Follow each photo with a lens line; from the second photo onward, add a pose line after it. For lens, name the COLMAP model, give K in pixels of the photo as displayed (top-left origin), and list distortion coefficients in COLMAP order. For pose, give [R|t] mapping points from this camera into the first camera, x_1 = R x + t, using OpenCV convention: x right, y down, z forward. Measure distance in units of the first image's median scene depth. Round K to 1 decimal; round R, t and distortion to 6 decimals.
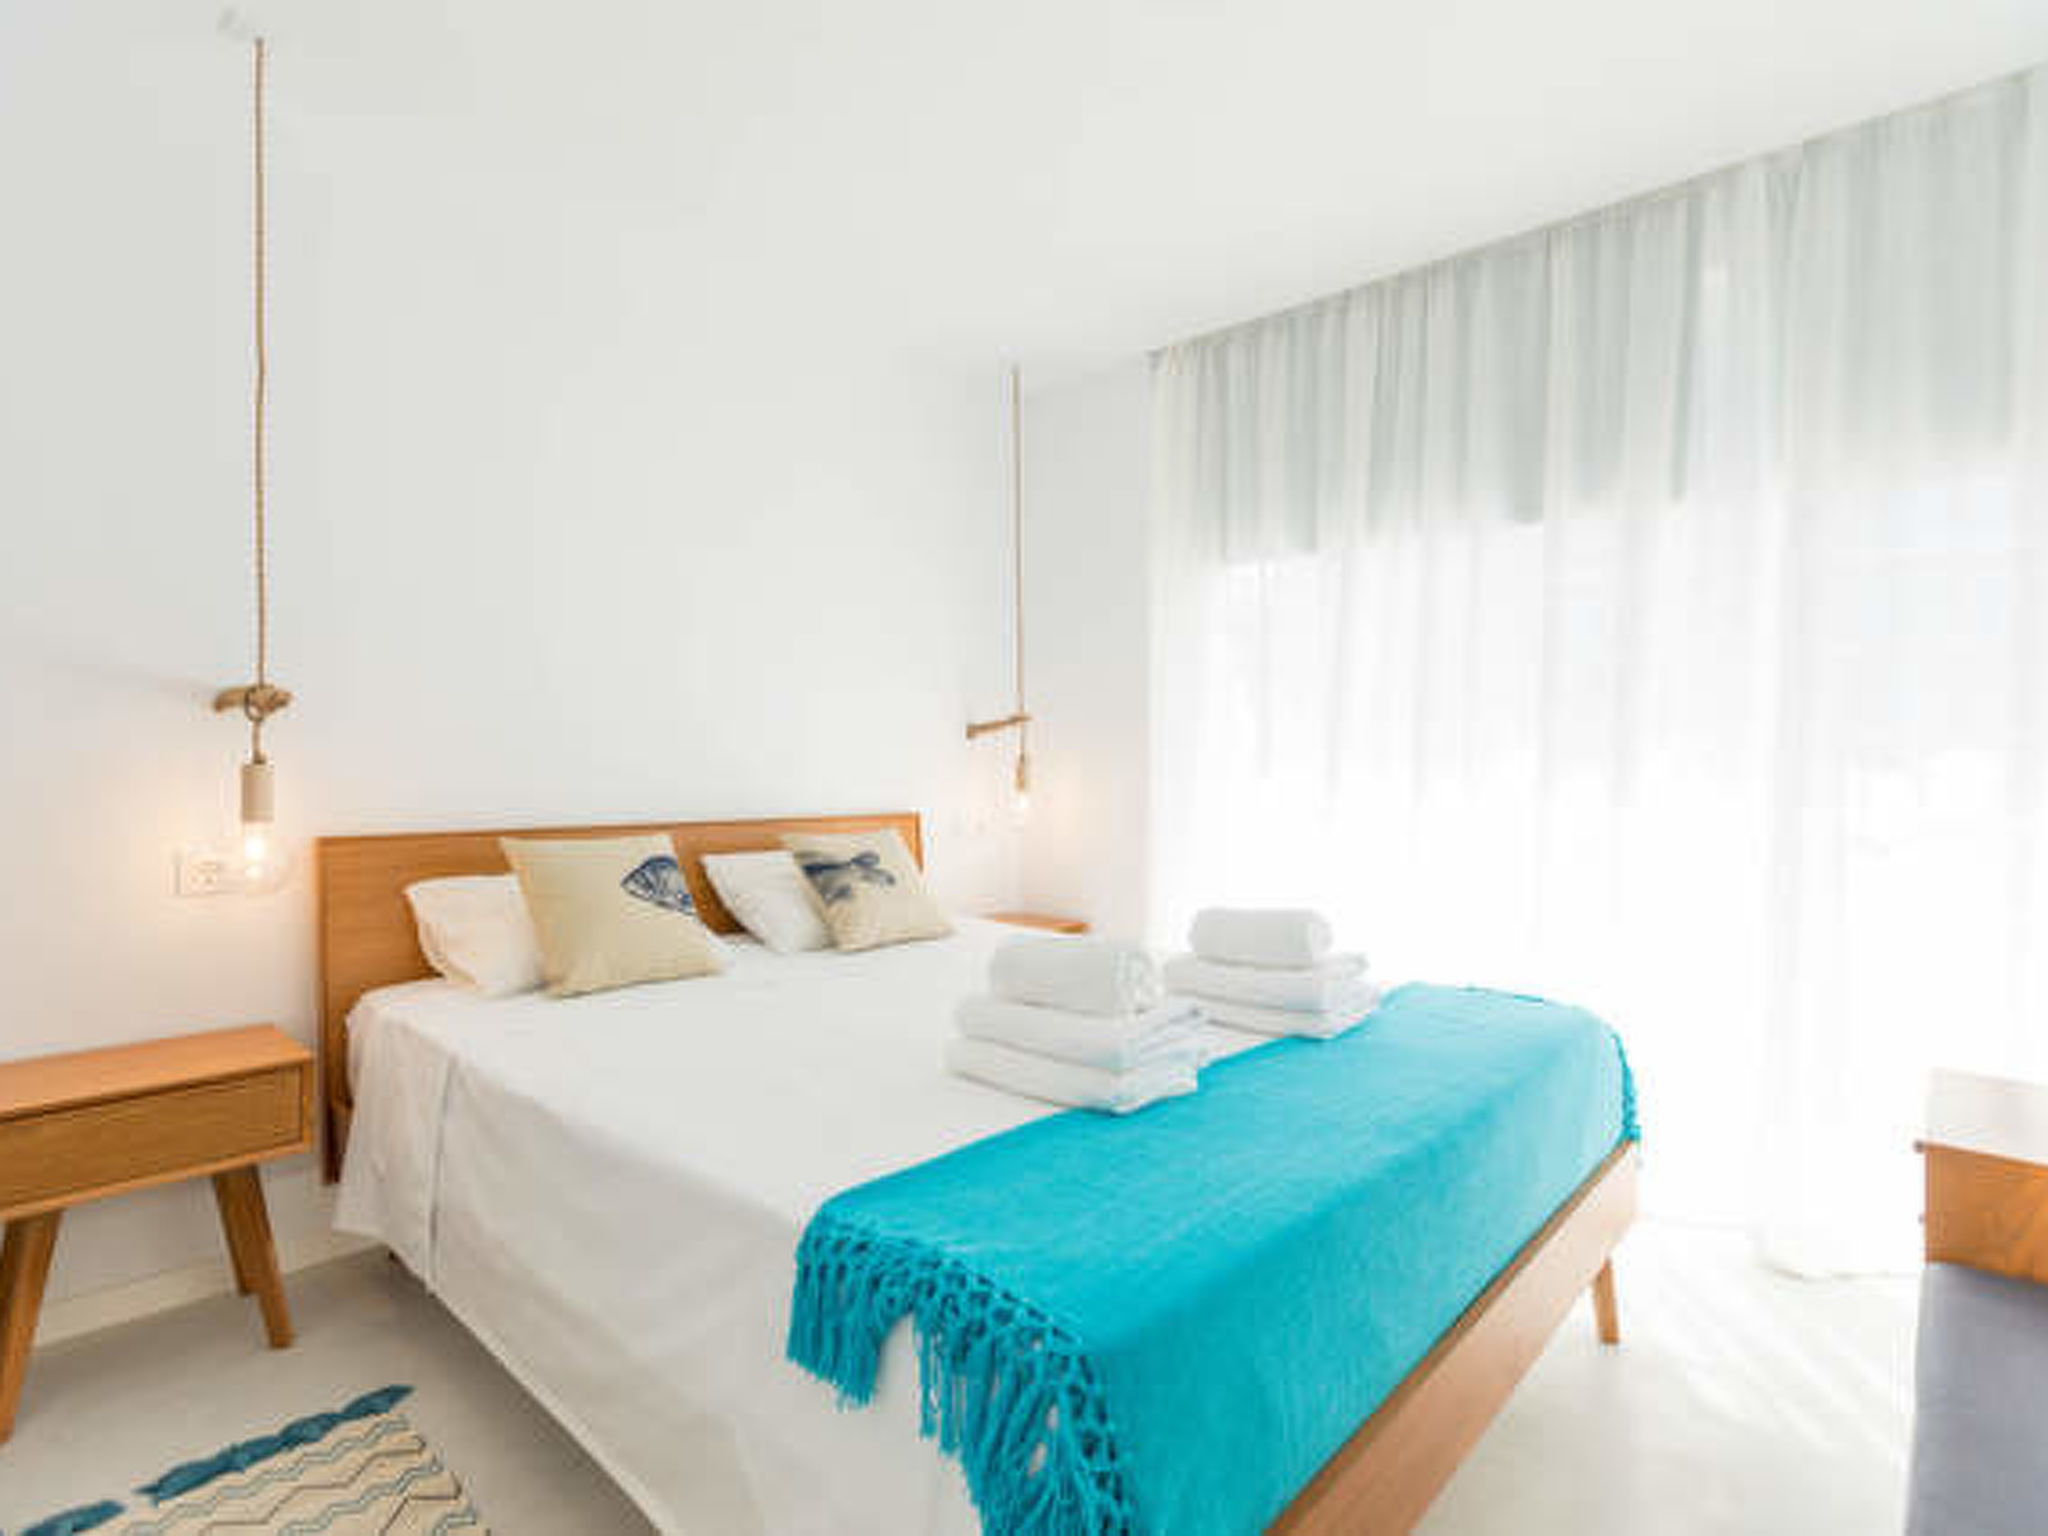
lens RADIAL K [[1016.3, 0, 1039.9], [0, 1016.3, 787.2], [0, 0, 1]] dist [0.002730, 0.000022]
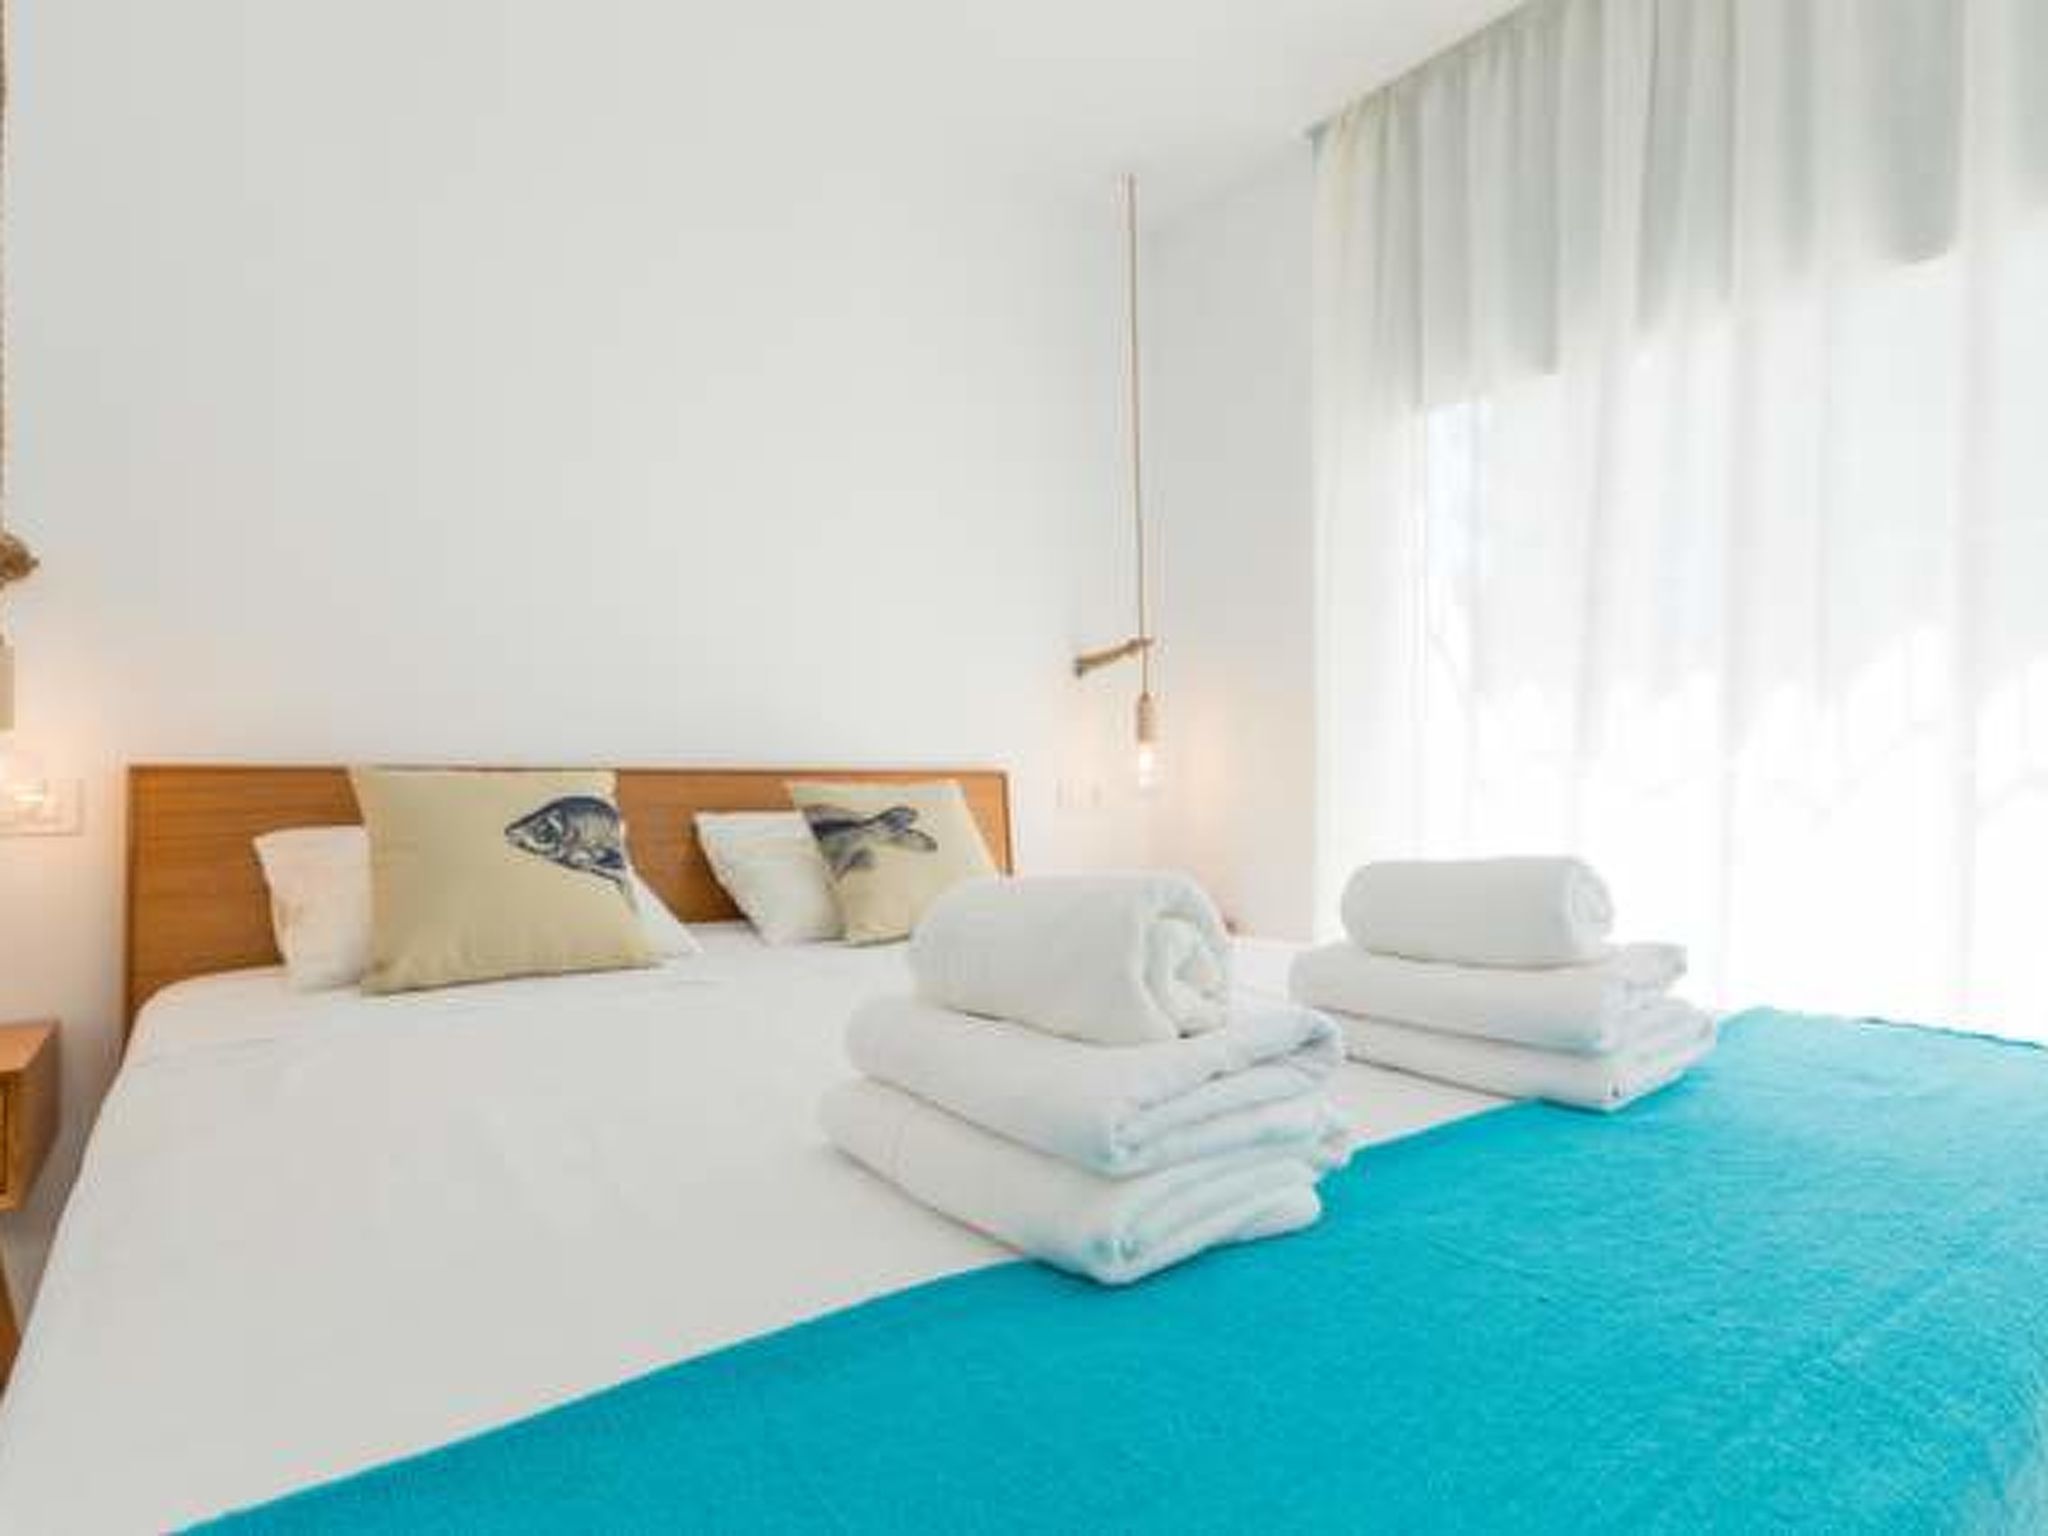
lens RADIAL K [[1061.2, 0, 1083.4], [0, 1061.2, 763.4], [0, 0, 1]] dist [0.000743, 0.000398]
pose [[0.988993, -0.005518, -0.147862, 0.070689], [-0.000581, 0.999152, -0.041173, 0.068232], [0.147964, 0.040806, 0.988151, 0.299509]]
